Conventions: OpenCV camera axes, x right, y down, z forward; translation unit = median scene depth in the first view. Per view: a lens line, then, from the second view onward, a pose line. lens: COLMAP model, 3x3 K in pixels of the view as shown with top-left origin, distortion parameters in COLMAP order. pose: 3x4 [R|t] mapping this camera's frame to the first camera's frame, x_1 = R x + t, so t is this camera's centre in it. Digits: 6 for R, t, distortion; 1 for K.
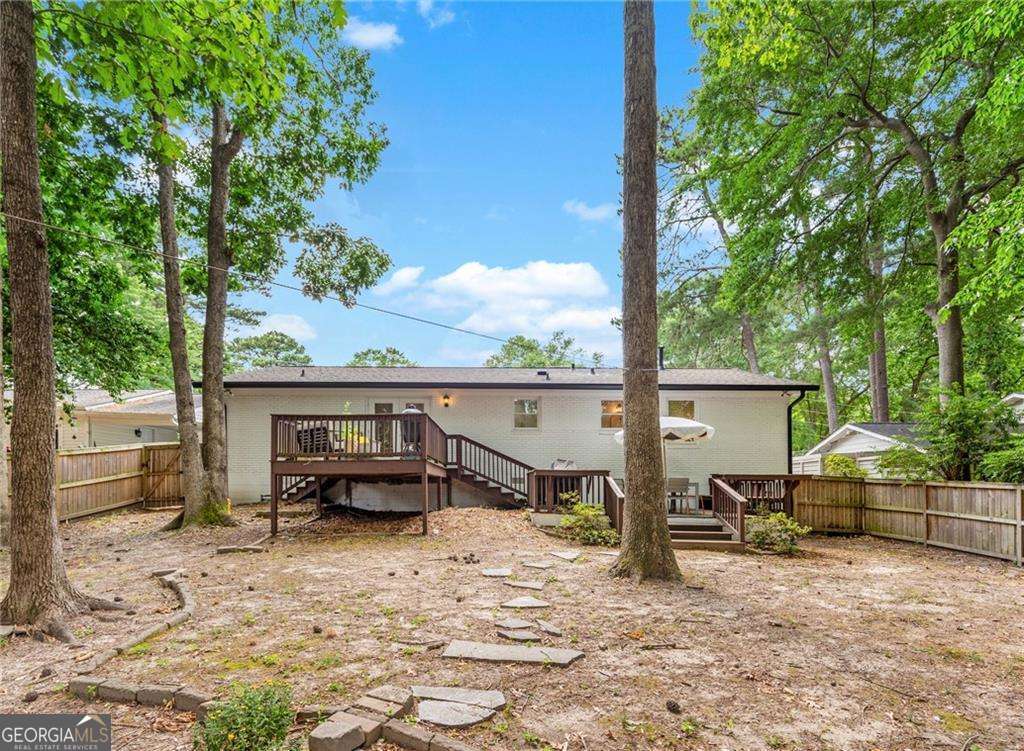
lens RADIAL K [[491.1, 0, 511.3], [0, 491.1, 485.4], [0, 0, 1]] dist [-0.001857, -0.000337]
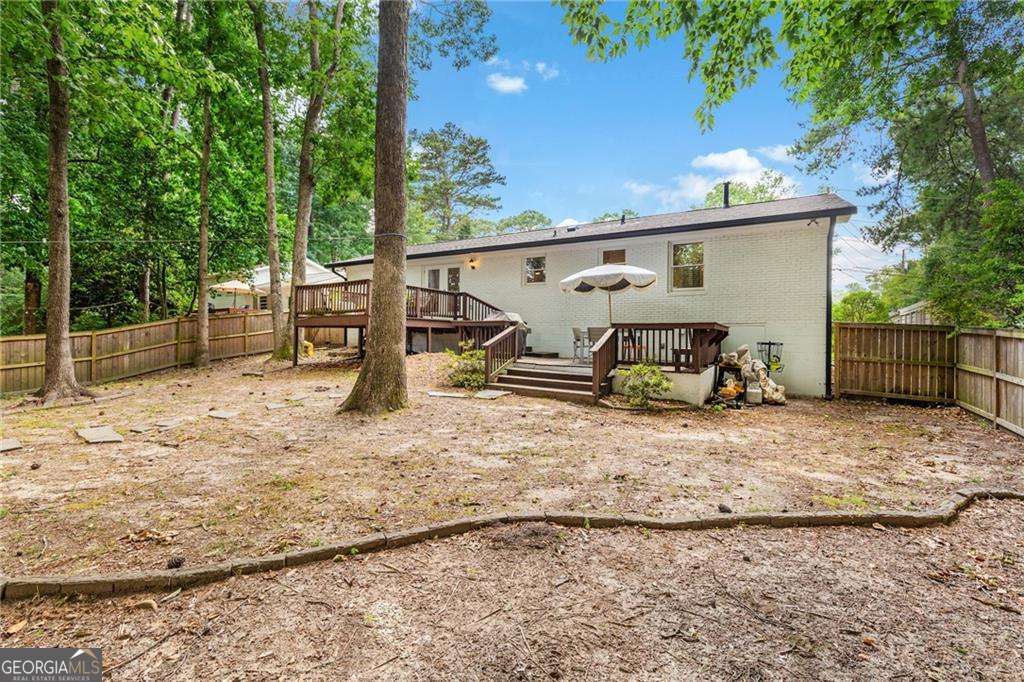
lens RADIAL K [[450.0, 0, 512.0], [0, 450.0, 341.0], [0, 0, 1]] dist [0.001804, 0.000249]
pose [[0.857586, 0.010700, -0.514230, 0.570146], [-0.005324, 0.999915, 0.011926, 0.002055], [0.514314, -0.007490, 0.857570, 0.120354]]
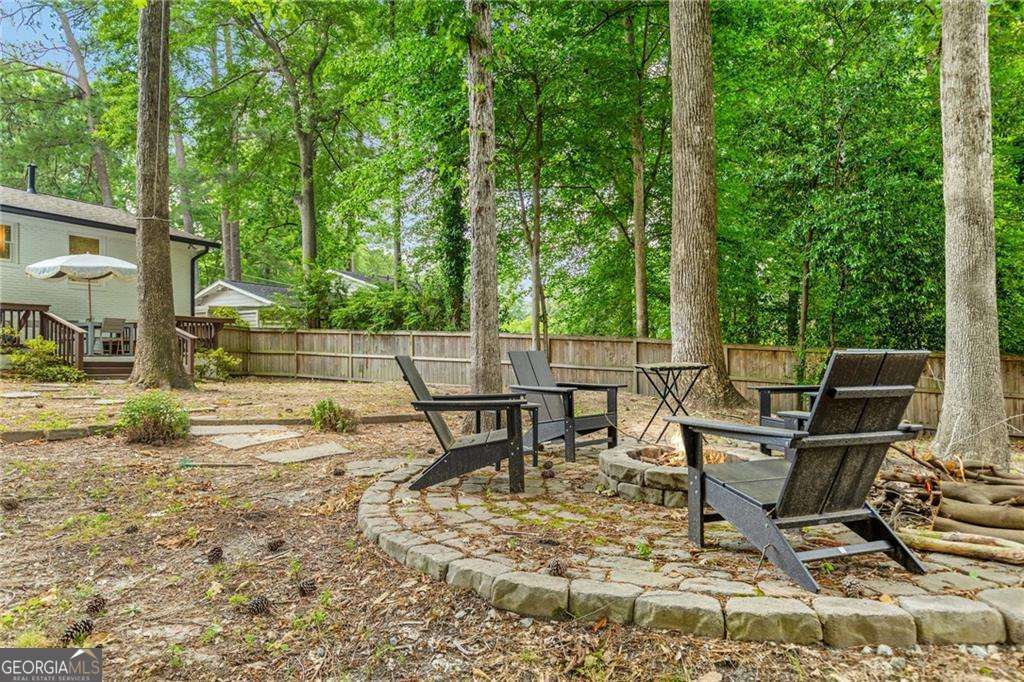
lens RADIAL K [[568.4, 0, 512.0], [0, 568.4, 341.0], [0, 0, 1]] dist [0.000754, 0.000250]
pose [[0.424961, 0.000682, 0.905211, -0.284057], [0.010905, 0.999923, -0.005873, 0.036976], [-0.905146, 0.012367, 0.424921, -0.171927]]
